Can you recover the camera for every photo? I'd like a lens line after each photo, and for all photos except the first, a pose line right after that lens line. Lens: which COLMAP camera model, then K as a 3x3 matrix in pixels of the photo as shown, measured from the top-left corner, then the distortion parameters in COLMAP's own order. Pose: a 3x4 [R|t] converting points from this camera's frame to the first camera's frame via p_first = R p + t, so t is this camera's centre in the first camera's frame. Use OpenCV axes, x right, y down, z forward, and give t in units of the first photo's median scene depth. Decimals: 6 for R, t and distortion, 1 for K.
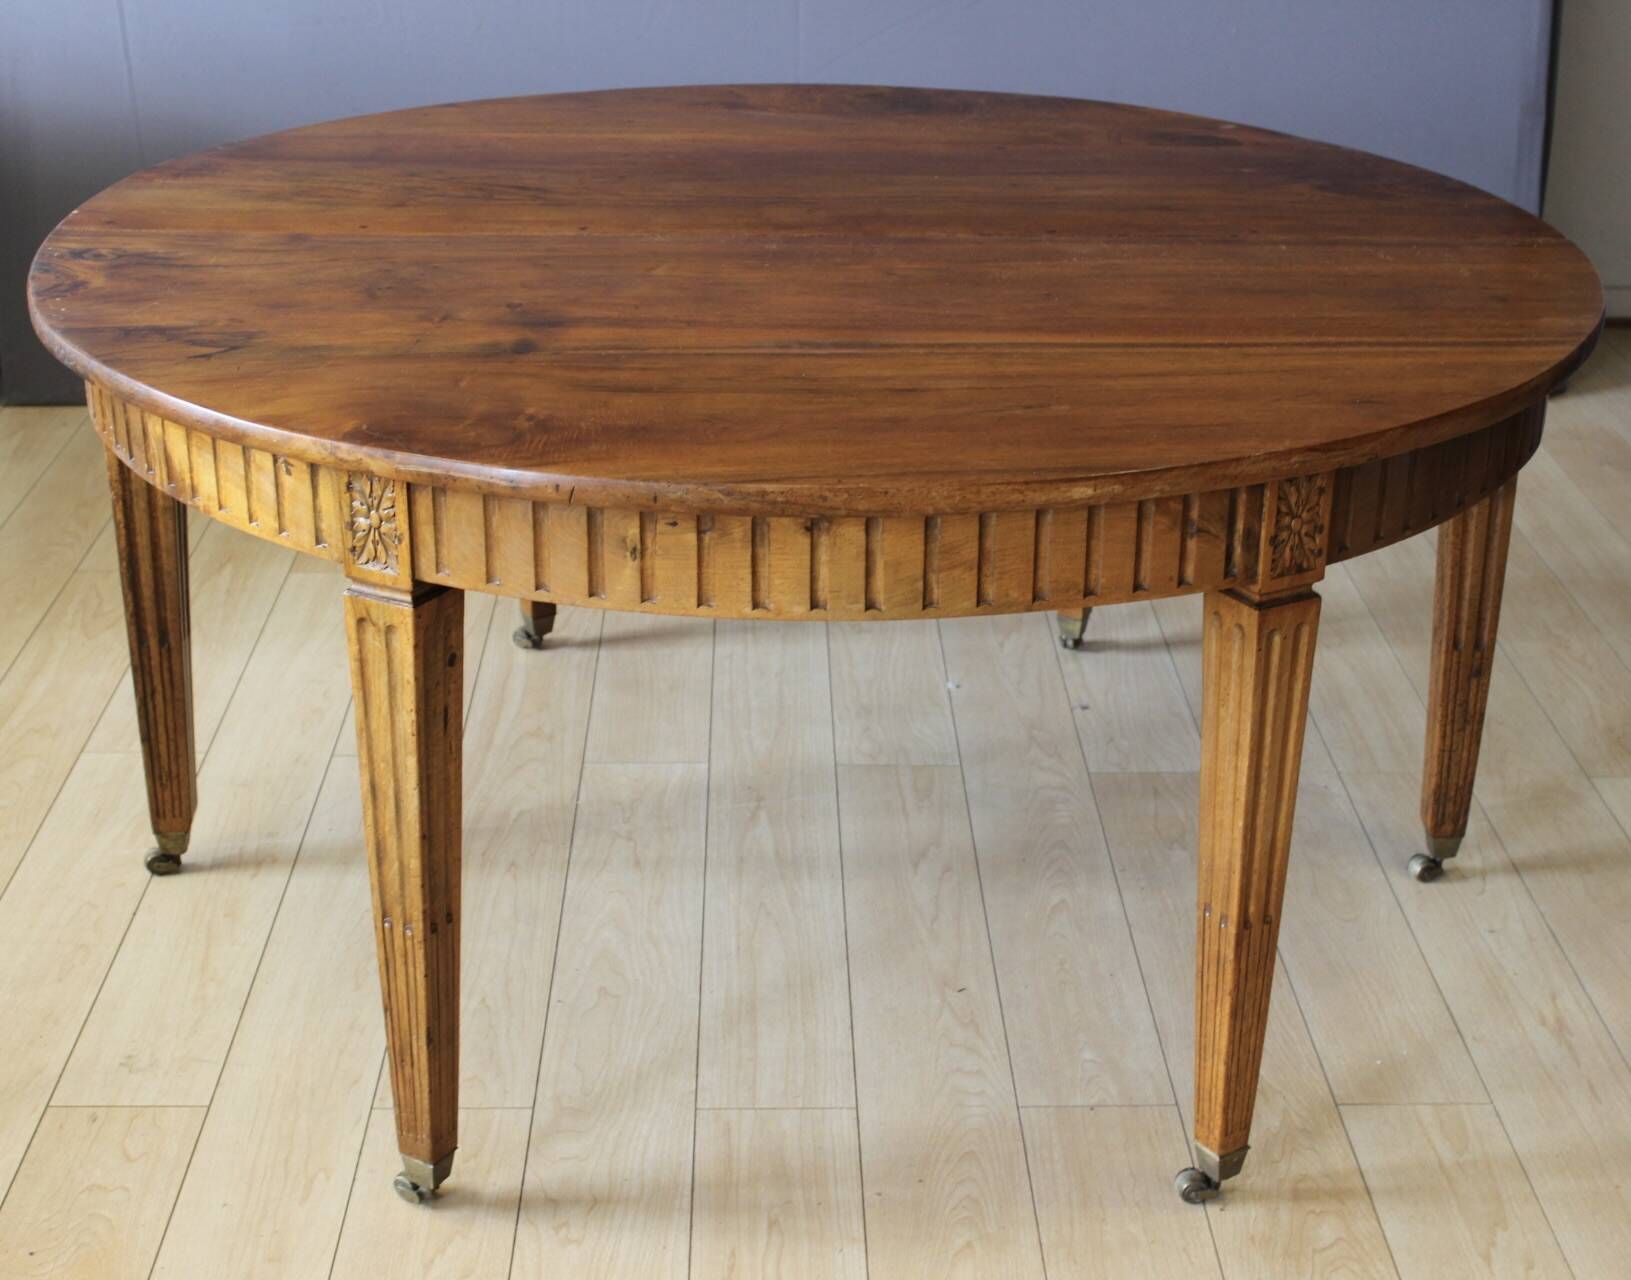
lens RADIAL K [[2572.5, 0, 847.3], [0, 2572.5, 658.4], [0, 0, 1]] dist [-0.035901, 0.000000]
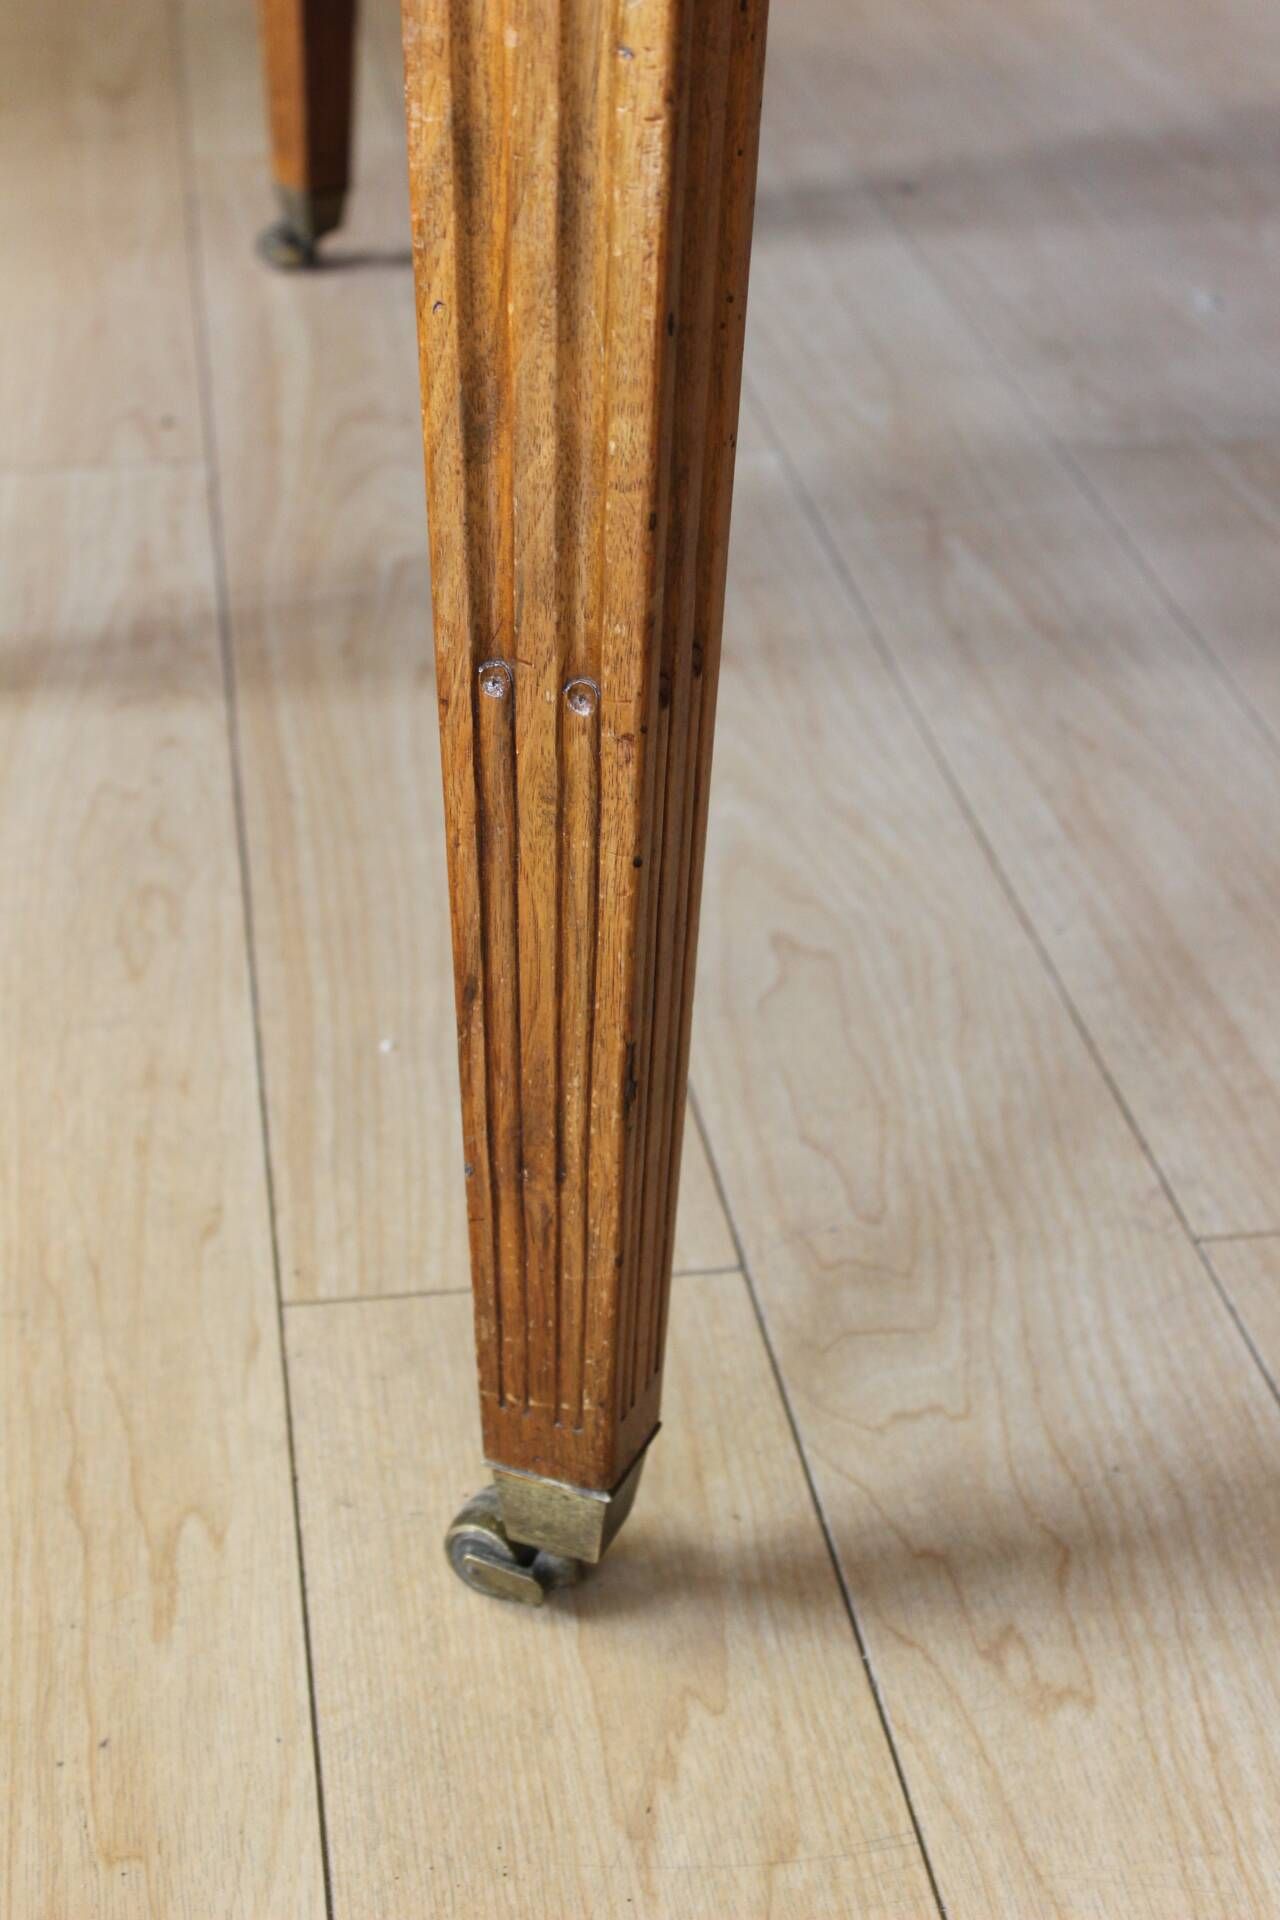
lens RADIAL K [[3104.7, 0, 637.7], [0, 3104.7, 960.3], [0, 0, 1]] dist [-0.009231, 0.000000]
pose [[0.993031, -0.058238, 0.102458, -0.193384], [0.046642, 0.992596, 0.112149, 0.093083], [-0.108231, -0.106589, 0.988395, 0.642055]]
